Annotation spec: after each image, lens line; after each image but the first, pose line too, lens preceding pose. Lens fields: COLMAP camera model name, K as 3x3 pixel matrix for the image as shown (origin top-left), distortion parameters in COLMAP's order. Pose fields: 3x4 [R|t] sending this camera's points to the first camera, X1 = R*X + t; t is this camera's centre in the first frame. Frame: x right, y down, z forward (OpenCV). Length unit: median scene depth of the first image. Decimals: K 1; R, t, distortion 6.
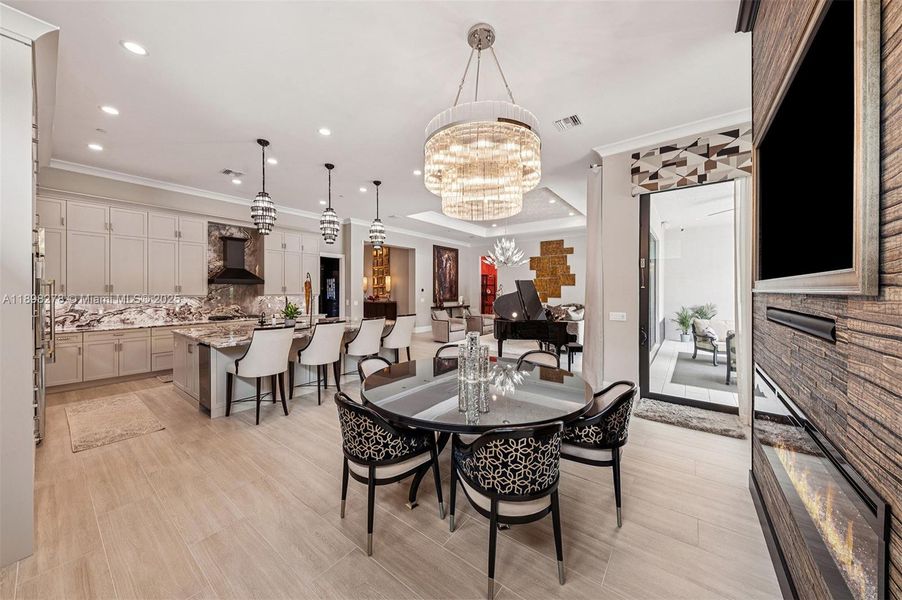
lens RADIAL K [[307.1, 0, 453.1], [0, 307.1, 294.5], [0, 0, 1]] dist [0.000795, 0.000024]
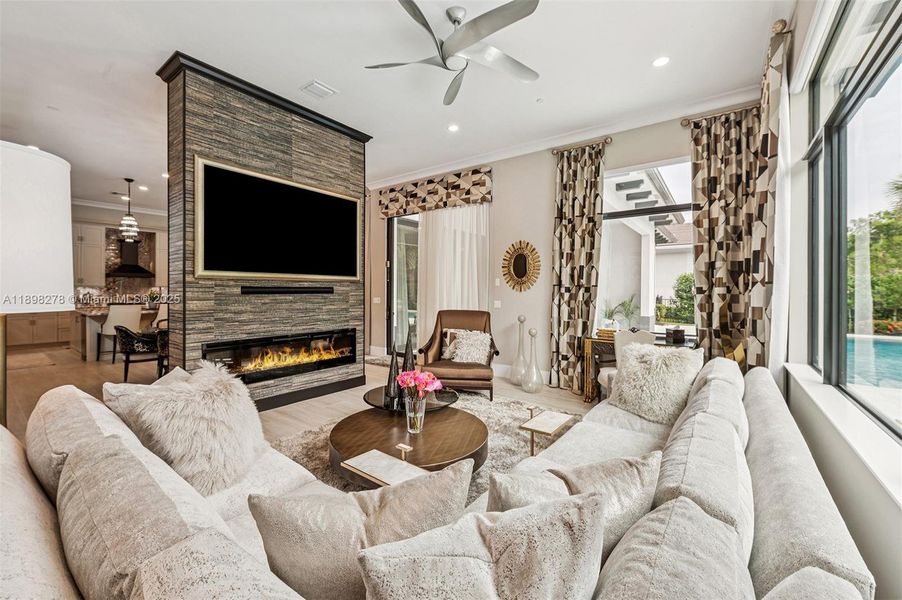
lens RADIAL K [[359.6, 0, 452.7], [0, 359.6, 287.4], [0, 0, 1]] dist [-0.000120, -0.000028]
pose [[0.999956, 0.002254, 0.009059, 0.816371], [-0.002188, 0.999971, -0.007251, 0.020821], [-0.009075, 0.007231, 0.999933, -0.660060]]
